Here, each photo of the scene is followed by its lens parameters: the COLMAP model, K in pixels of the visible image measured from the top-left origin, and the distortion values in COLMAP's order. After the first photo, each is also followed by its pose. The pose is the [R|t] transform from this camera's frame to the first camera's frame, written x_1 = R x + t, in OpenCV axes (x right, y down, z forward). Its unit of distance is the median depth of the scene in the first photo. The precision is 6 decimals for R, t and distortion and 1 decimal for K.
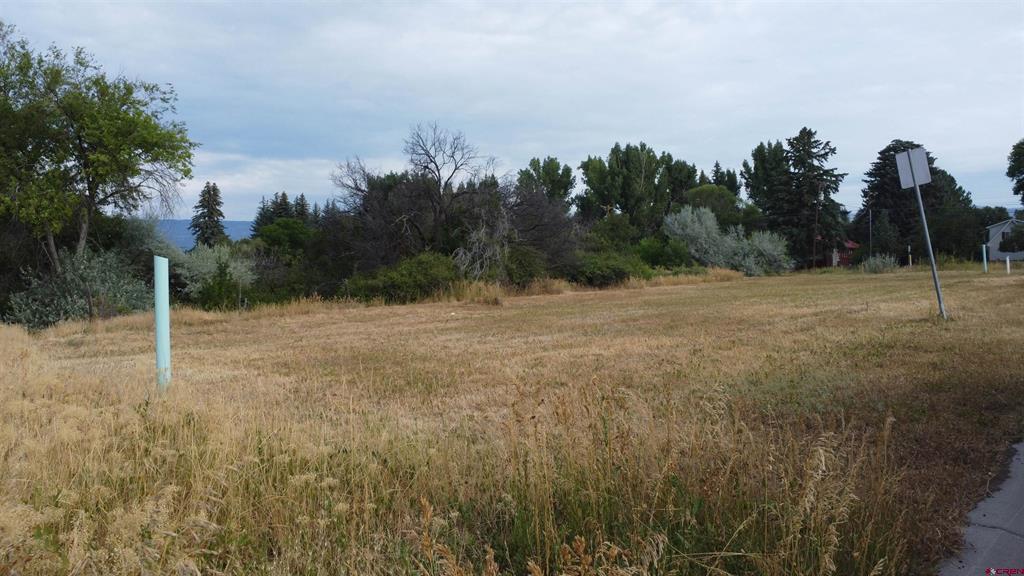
lens RADIAL K [[774.0, 0, 512.0], [0, 774.0, 288.0], [0, 0, 1]] dist [0.000290, -0.007669]
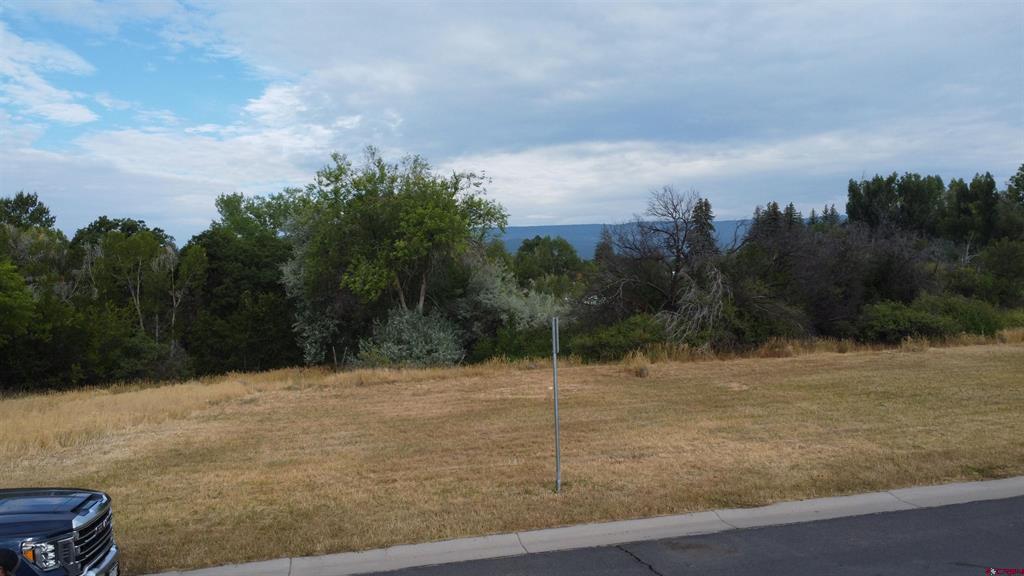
lens RADIAL K [[774.0, 0, 512.0], [0, 774.0, 288.0], [0, 0, 1]] dist [0.000290, -0.007669]
pose [[0.680596, 0.017403, -0.732452, 0.470703], [0.006295, 0.999542, 0.029598, -0.097880], [0.732632, -0.024755, 0.680175, 0.150107]]
